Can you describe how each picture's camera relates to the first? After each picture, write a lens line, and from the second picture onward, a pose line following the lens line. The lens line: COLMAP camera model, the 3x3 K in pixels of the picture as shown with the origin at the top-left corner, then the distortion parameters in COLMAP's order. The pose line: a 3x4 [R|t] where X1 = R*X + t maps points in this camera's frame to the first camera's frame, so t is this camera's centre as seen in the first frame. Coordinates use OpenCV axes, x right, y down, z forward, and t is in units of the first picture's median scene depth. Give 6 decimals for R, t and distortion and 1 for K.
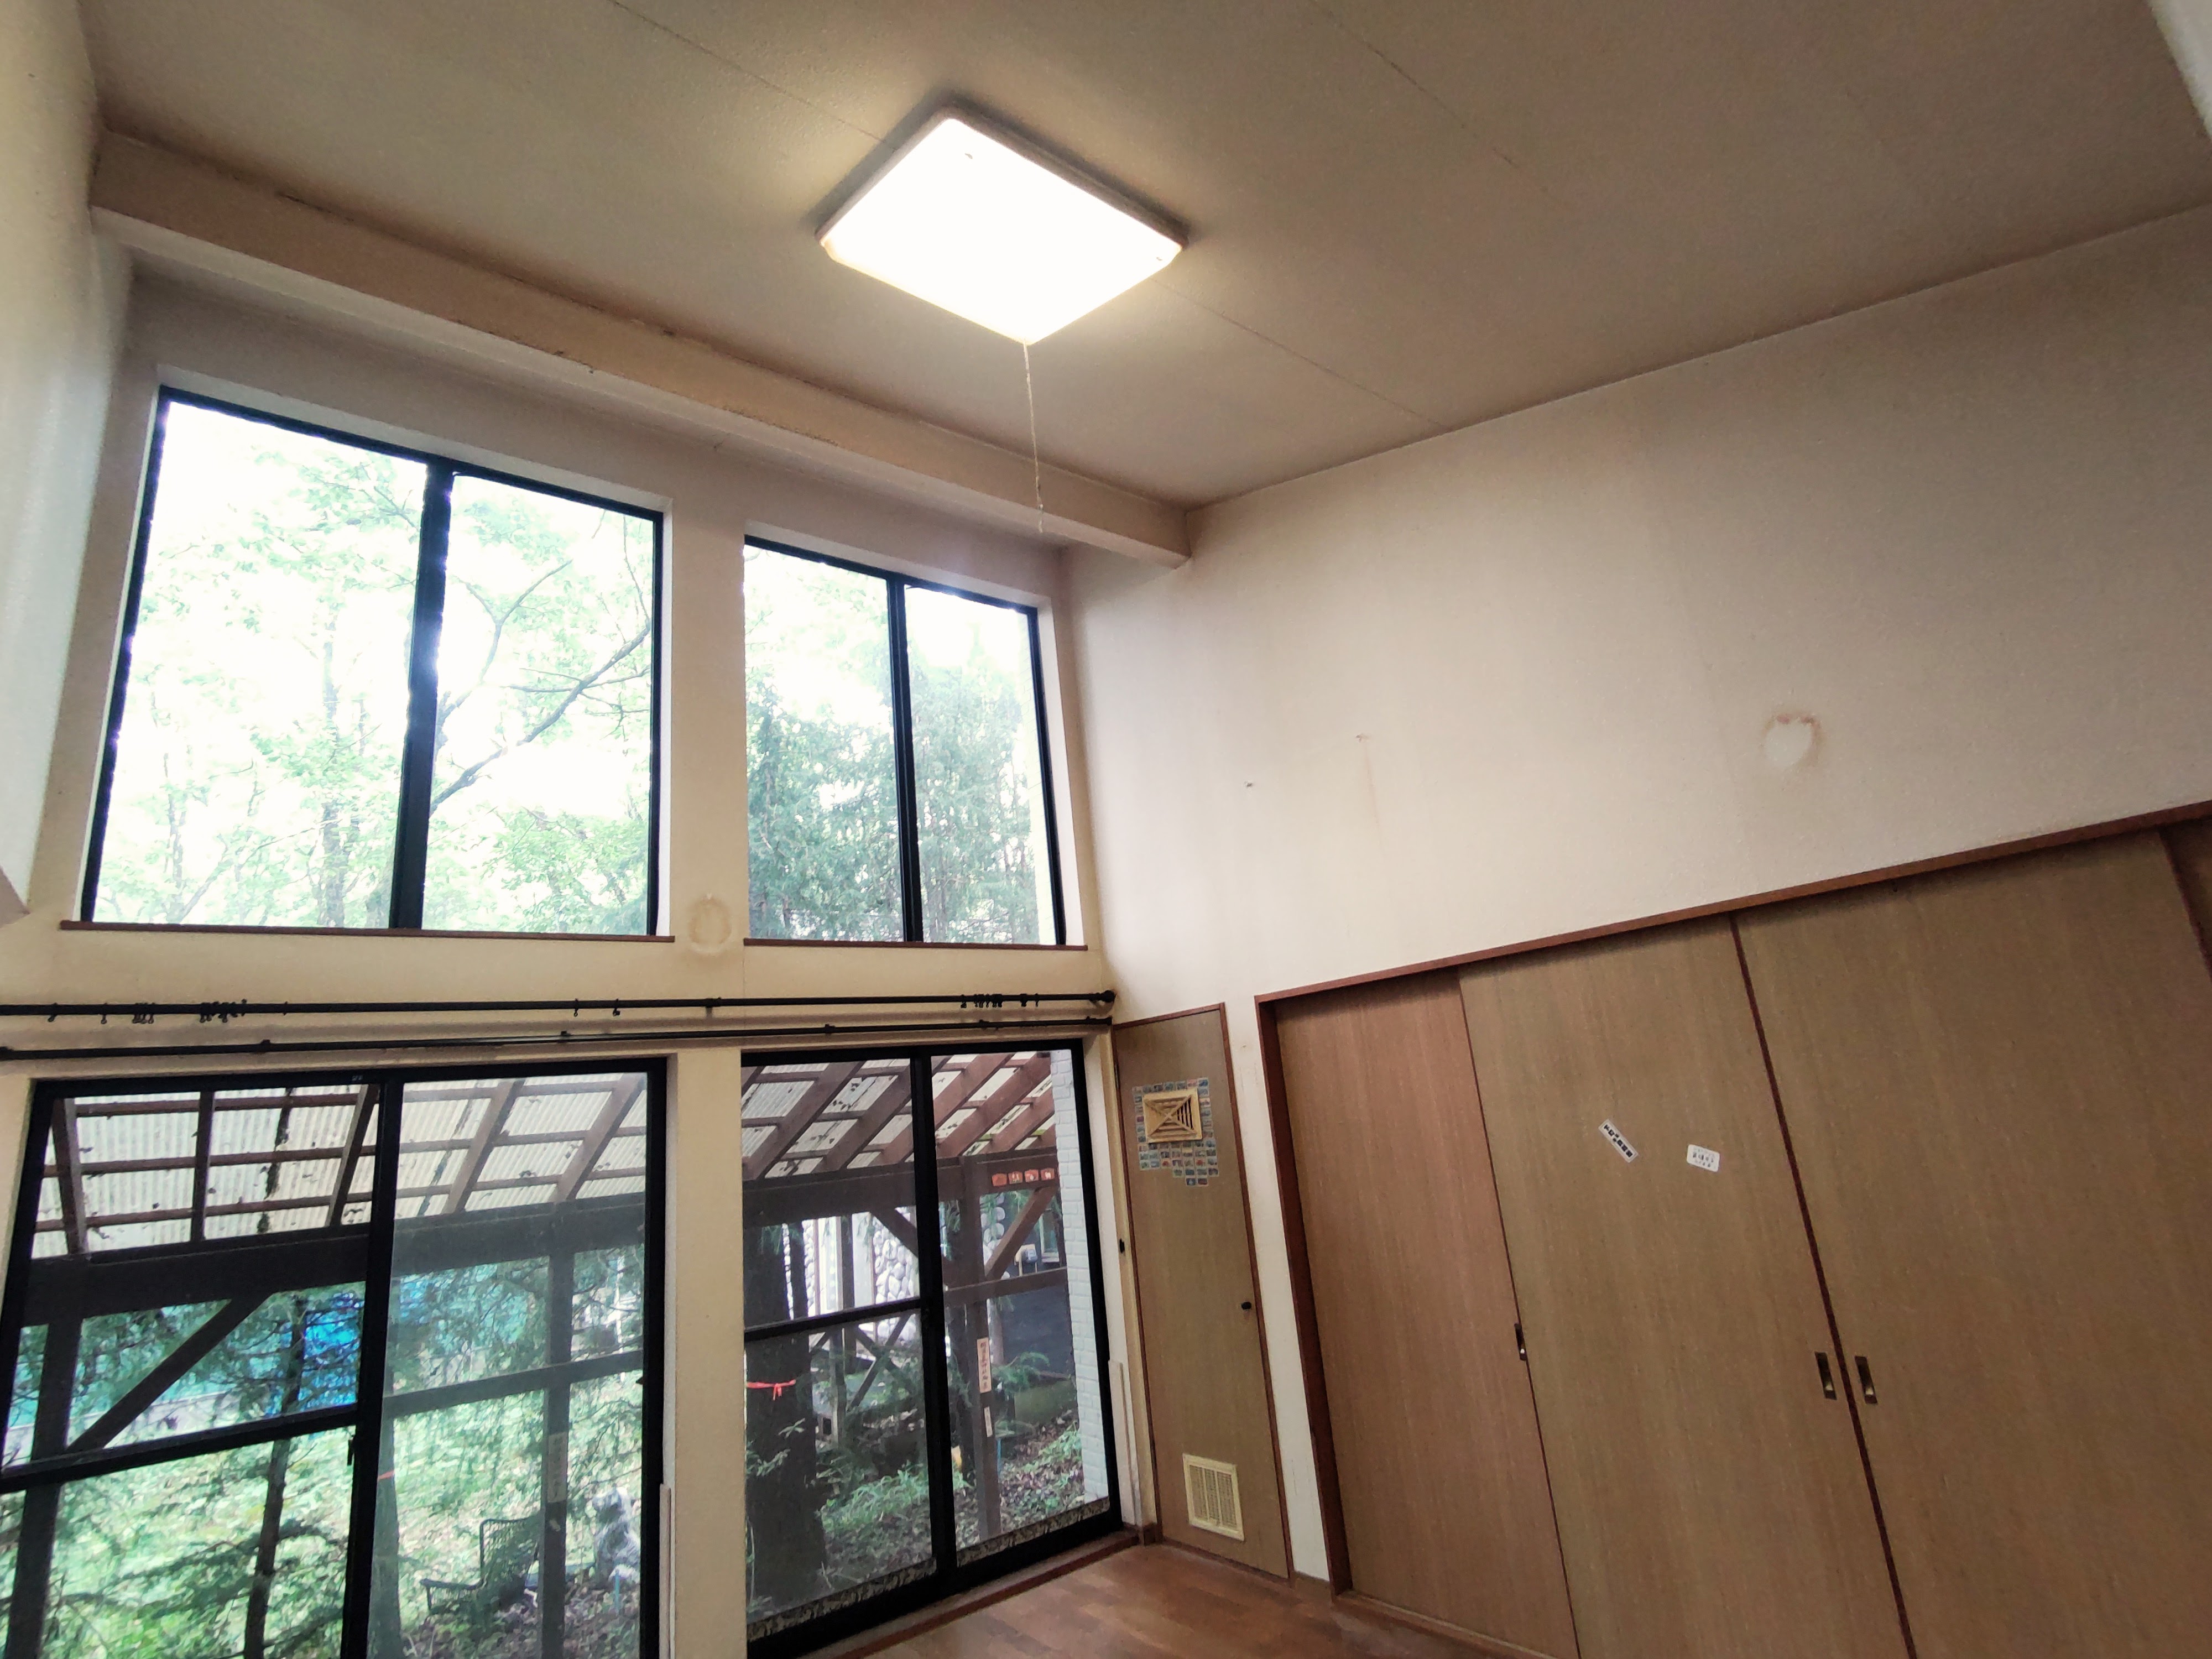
lens RADIAL K [[1123.0, 0, 1059.2], [0, 1123.0, 833.7], [0, 0, 1]] dist [-0.003094, -0.001013]
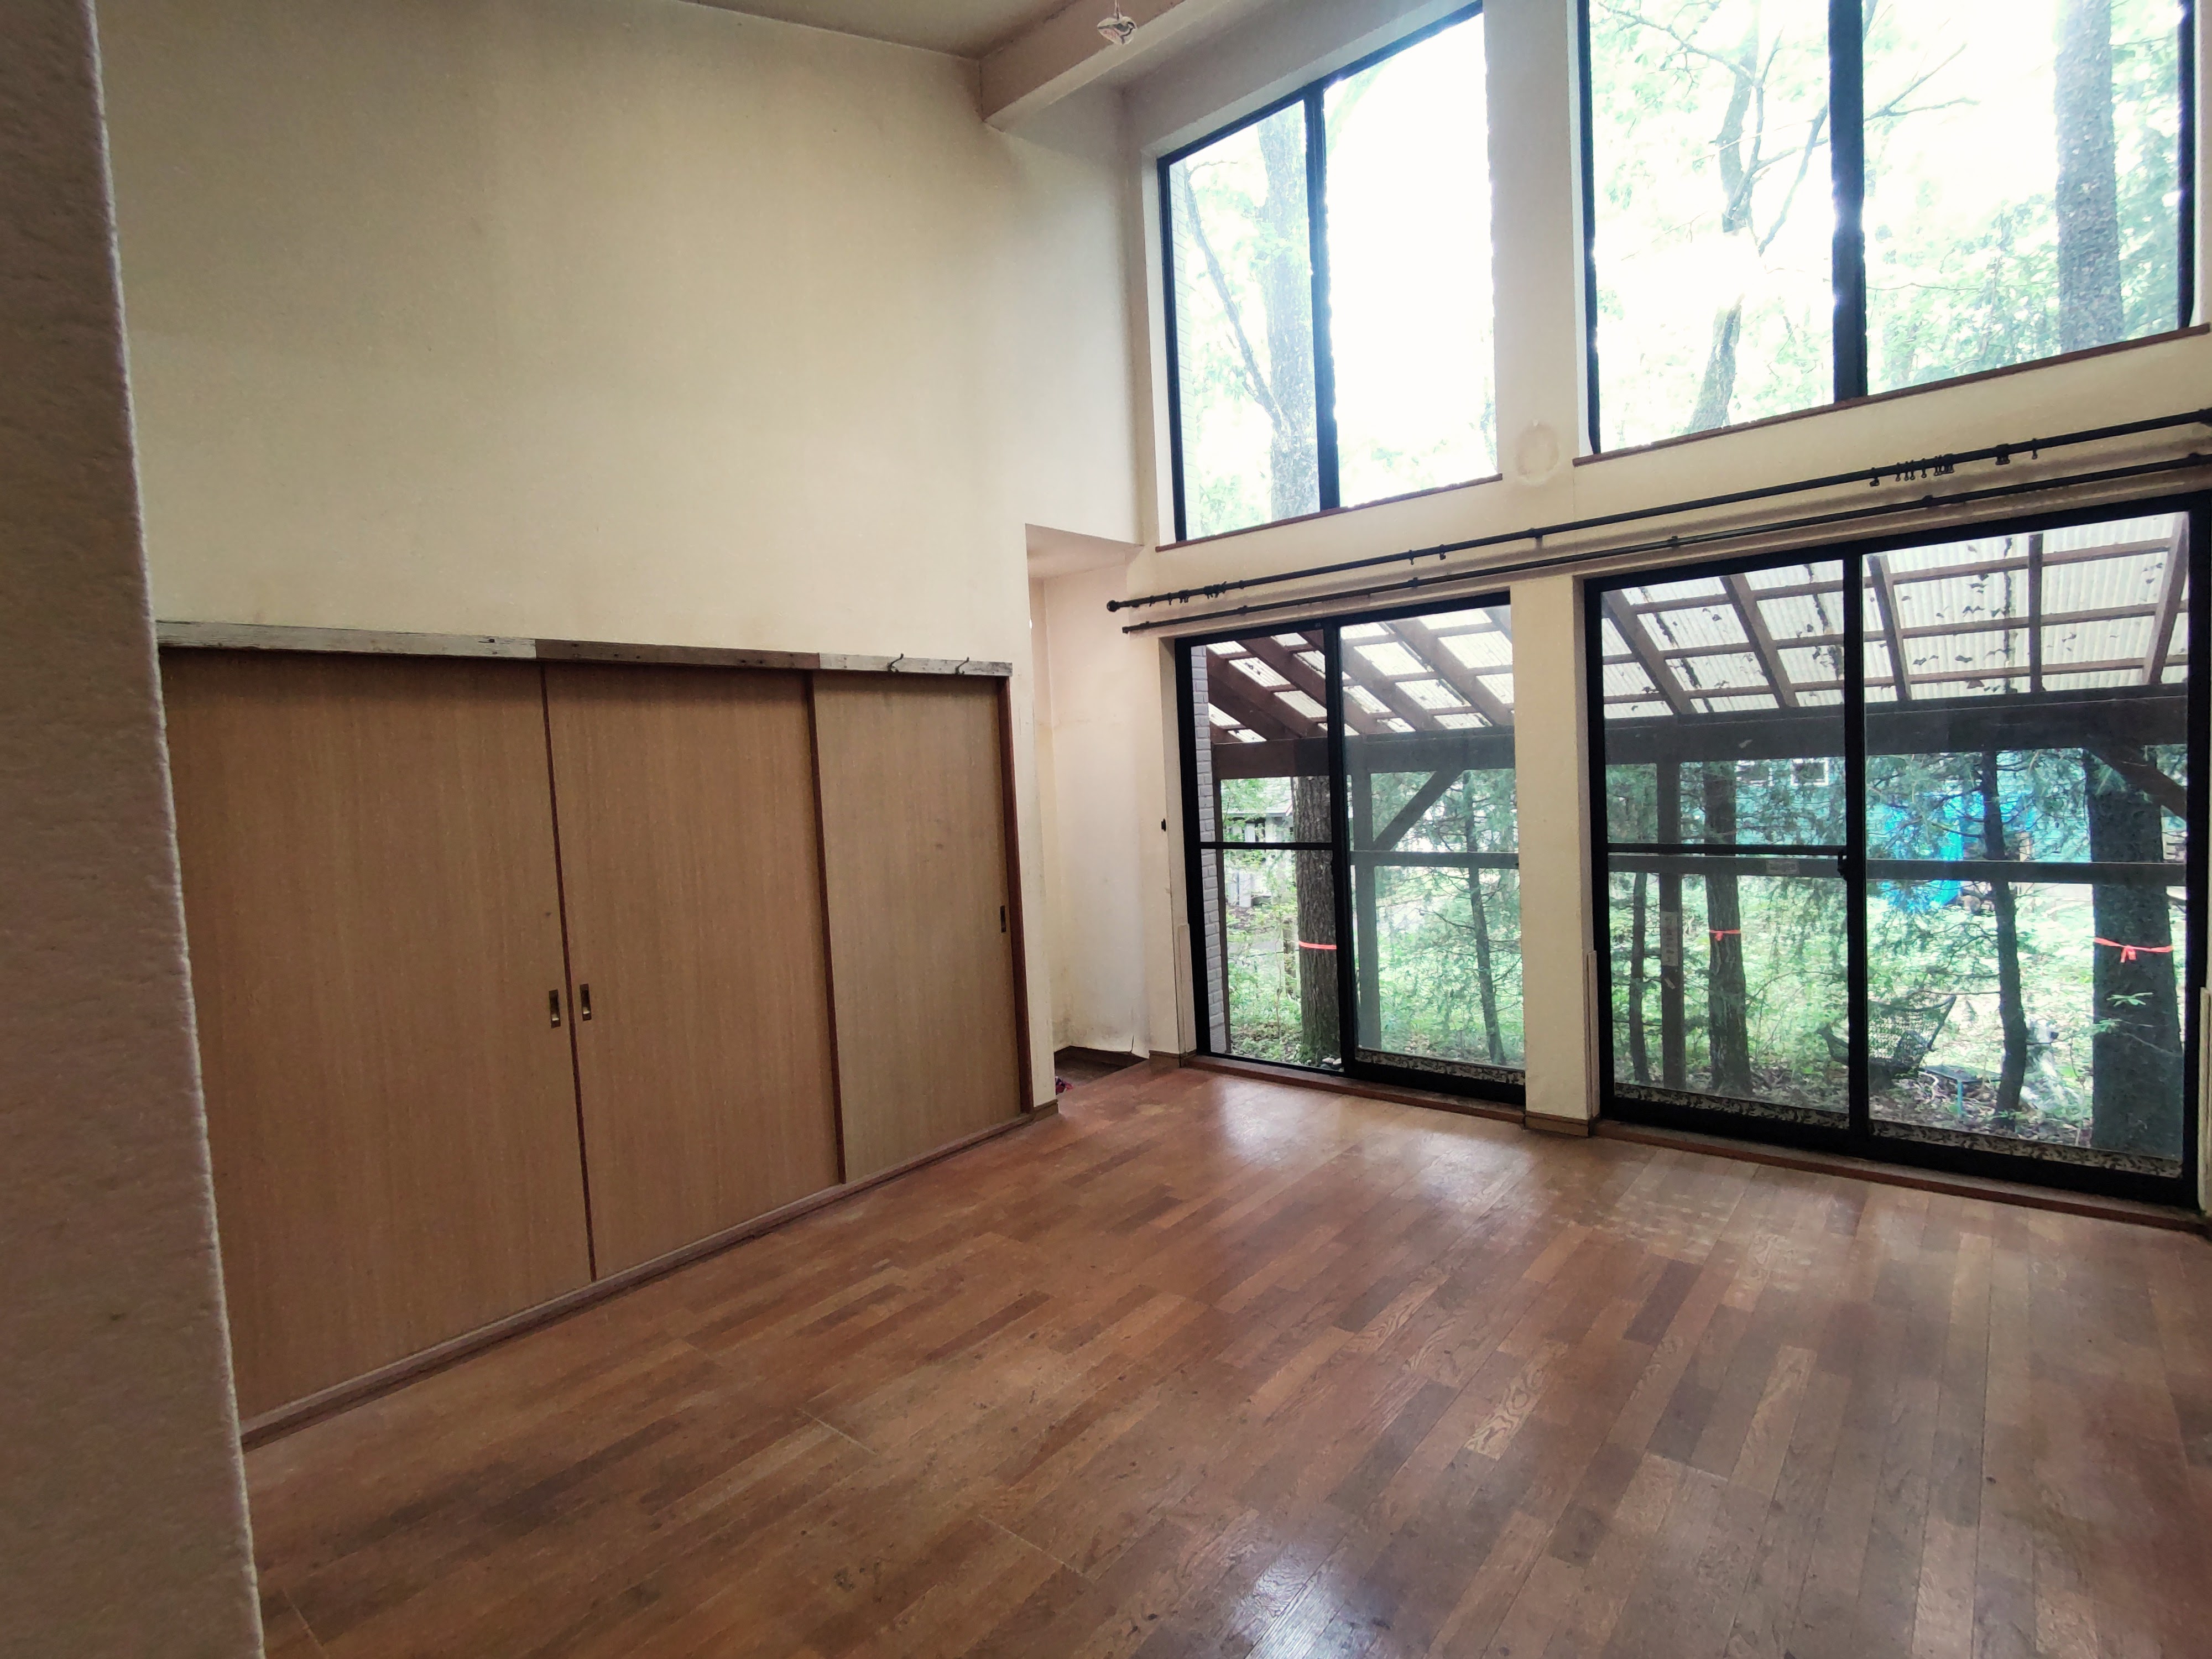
lens RADIAL K [[1123.0, 0, 1059.2], [0, 1123.0, 833.7], [0, 0, 1]] dist [-0.003094, -0.001013]
pose [[0.236173, 0.153707, -0.959477, 0.536770], [0.297807, 0.928444, 0.222040, 0.047269], [0.924950, -0.338179, 0.173499, 0.320005]]
